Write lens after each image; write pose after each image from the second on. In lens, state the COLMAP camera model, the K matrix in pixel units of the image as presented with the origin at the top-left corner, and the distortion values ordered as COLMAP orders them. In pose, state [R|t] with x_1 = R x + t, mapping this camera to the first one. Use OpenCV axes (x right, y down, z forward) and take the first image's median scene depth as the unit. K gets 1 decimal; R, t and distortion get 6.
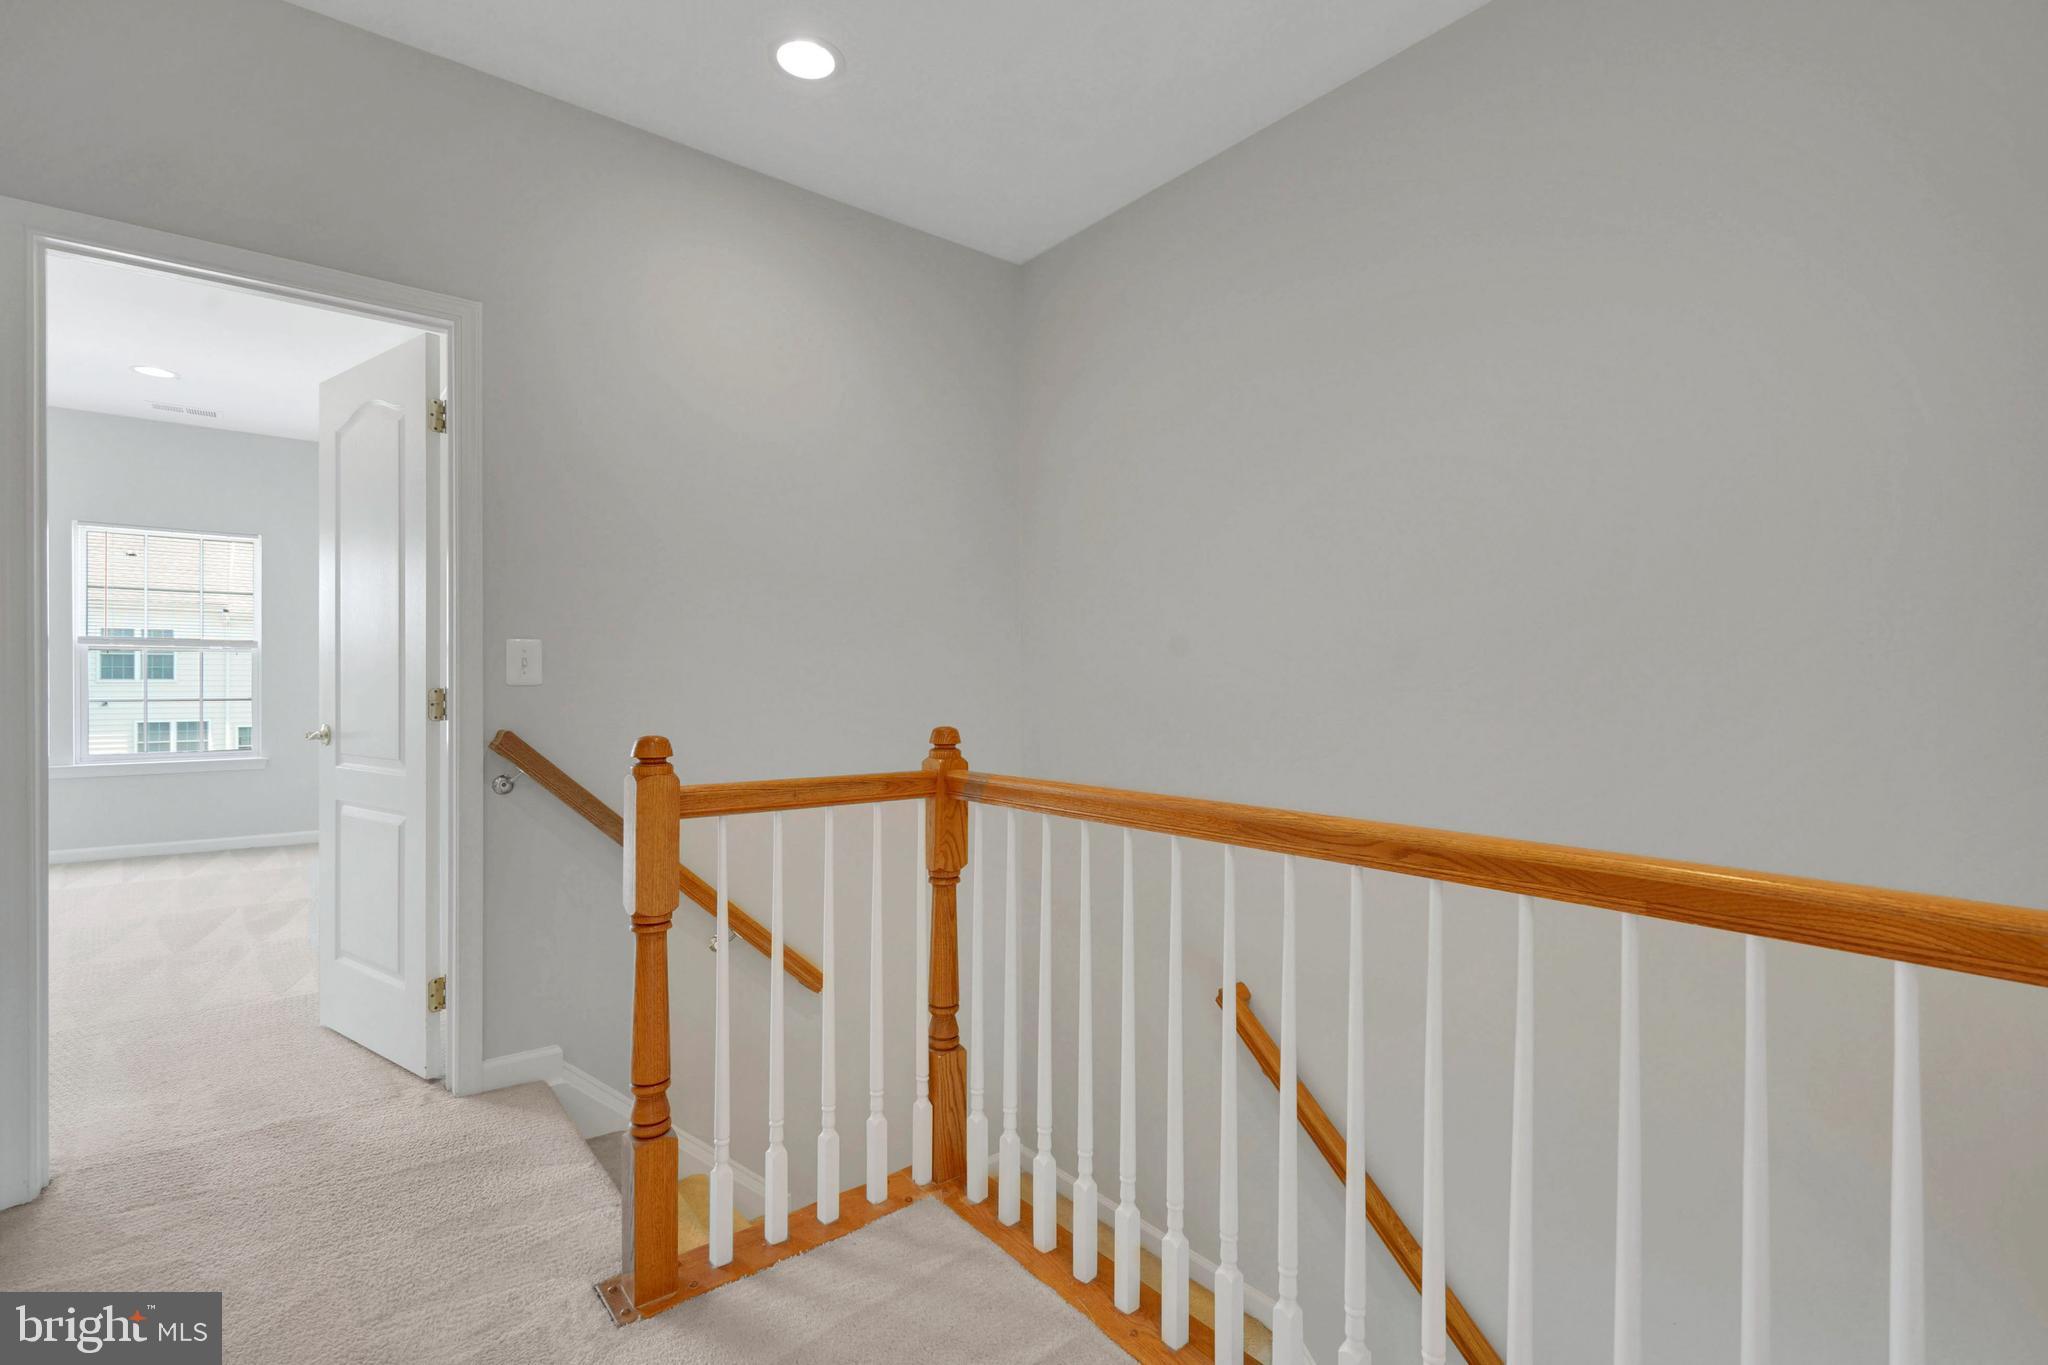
lens RADIAL K [[942.9, 0, 1022.9], [0, 942.9, 679.4], [0, 0, 1]] dist [0.000131, 0.000475]
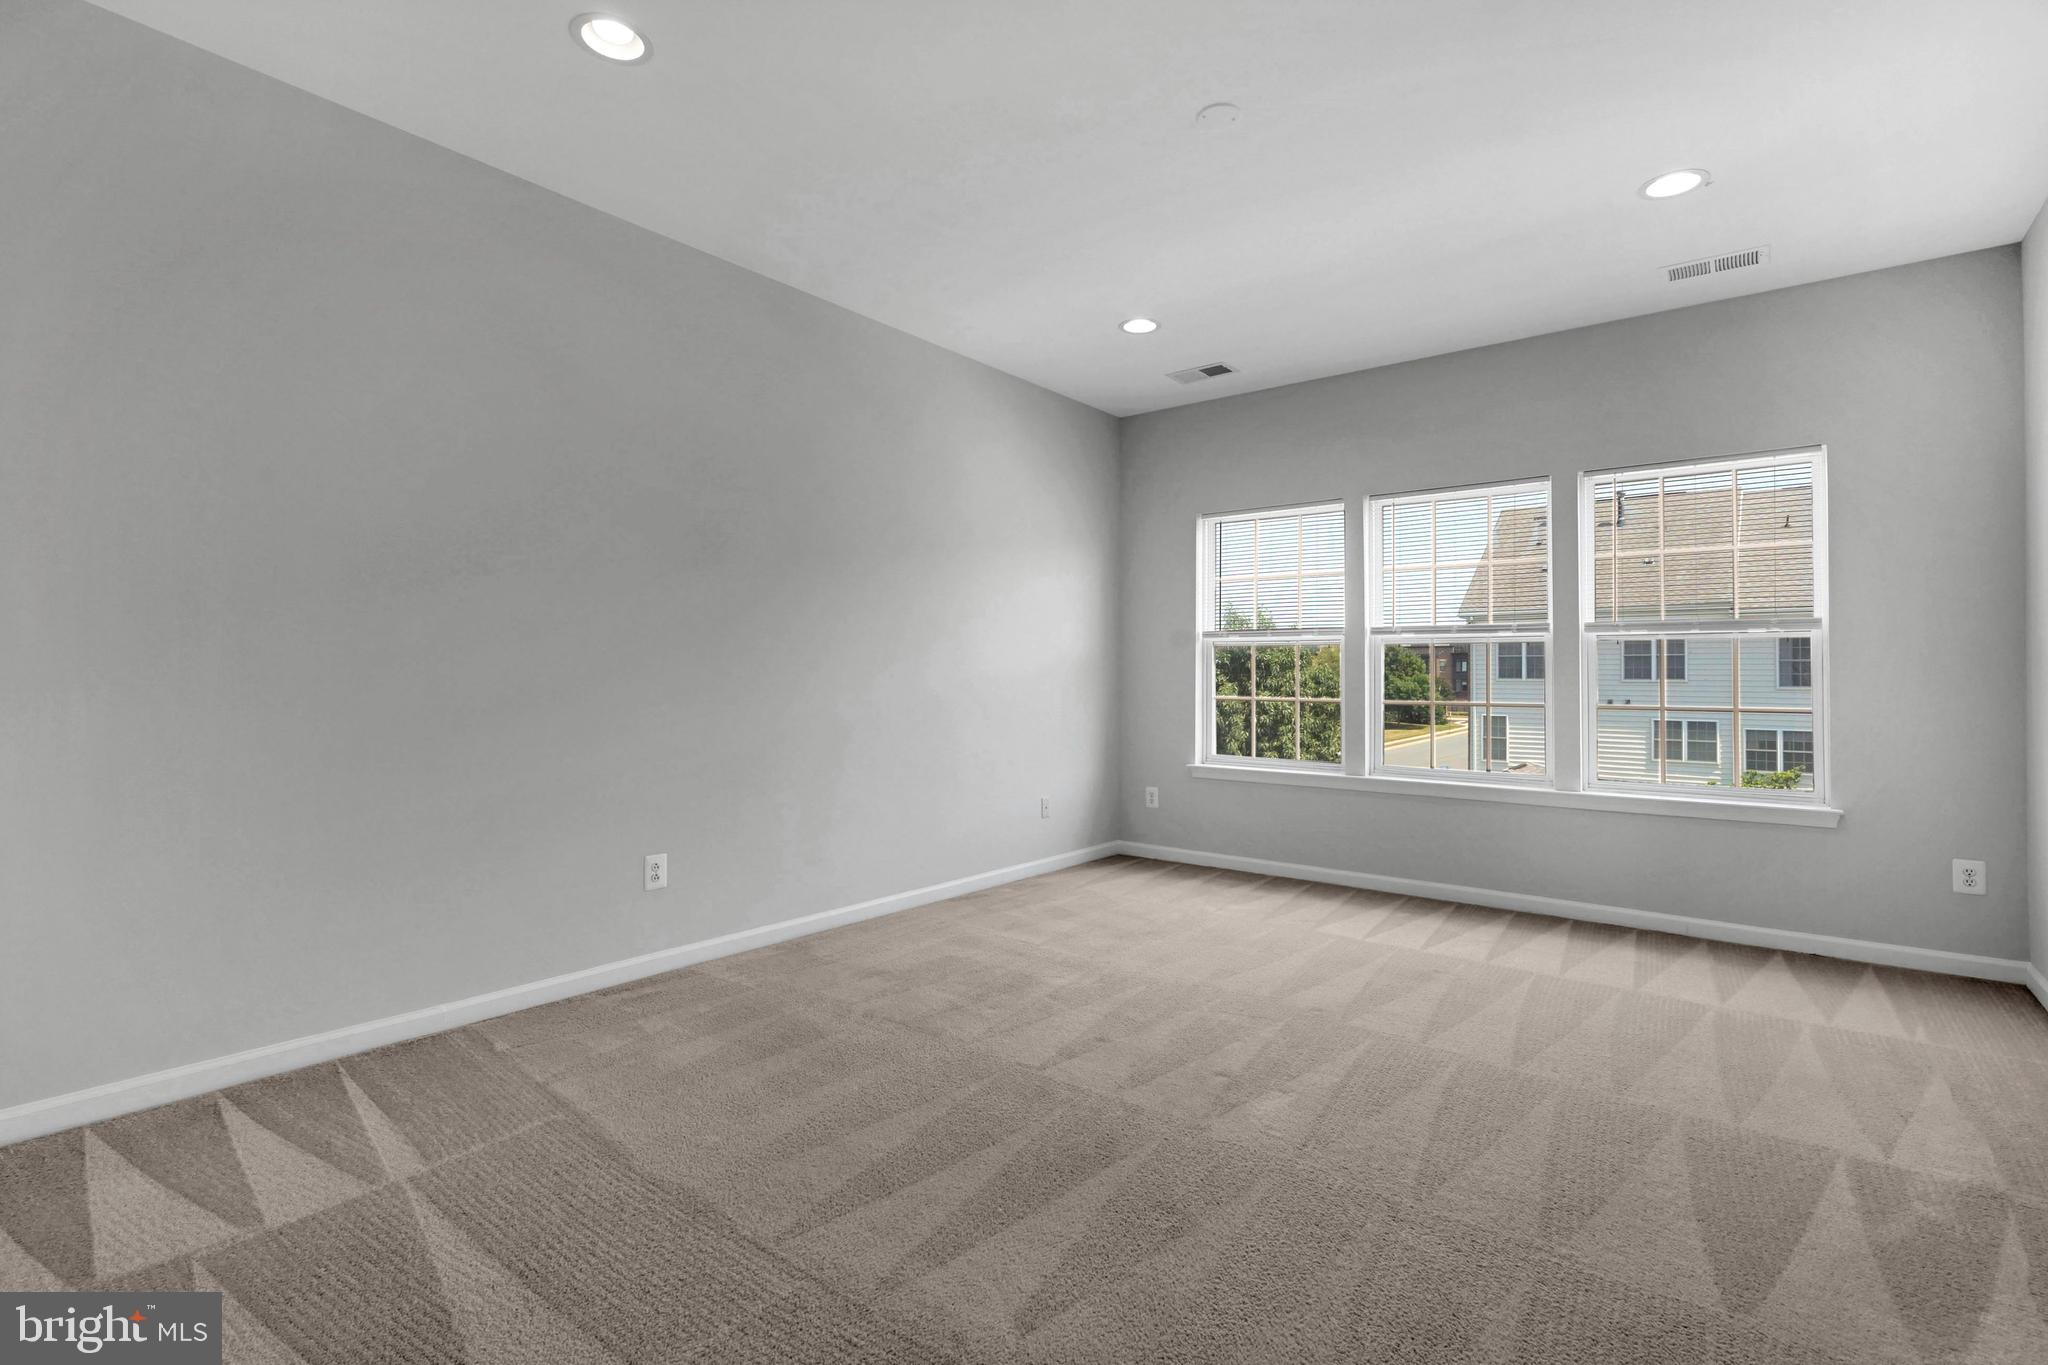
lens RADIAL K [[942.9, 0, 1022.9], [0, 942.9, 679.4], [0, 0, 1]] dist [0.000131, 0.000475]
pose [[0.224319, -0.005112, -0.974502, -0.343906], [0.002764, 0.999986, -0.004610, 0.001746], [0.974512, -0.001659, 0.224330, 0.367710]]
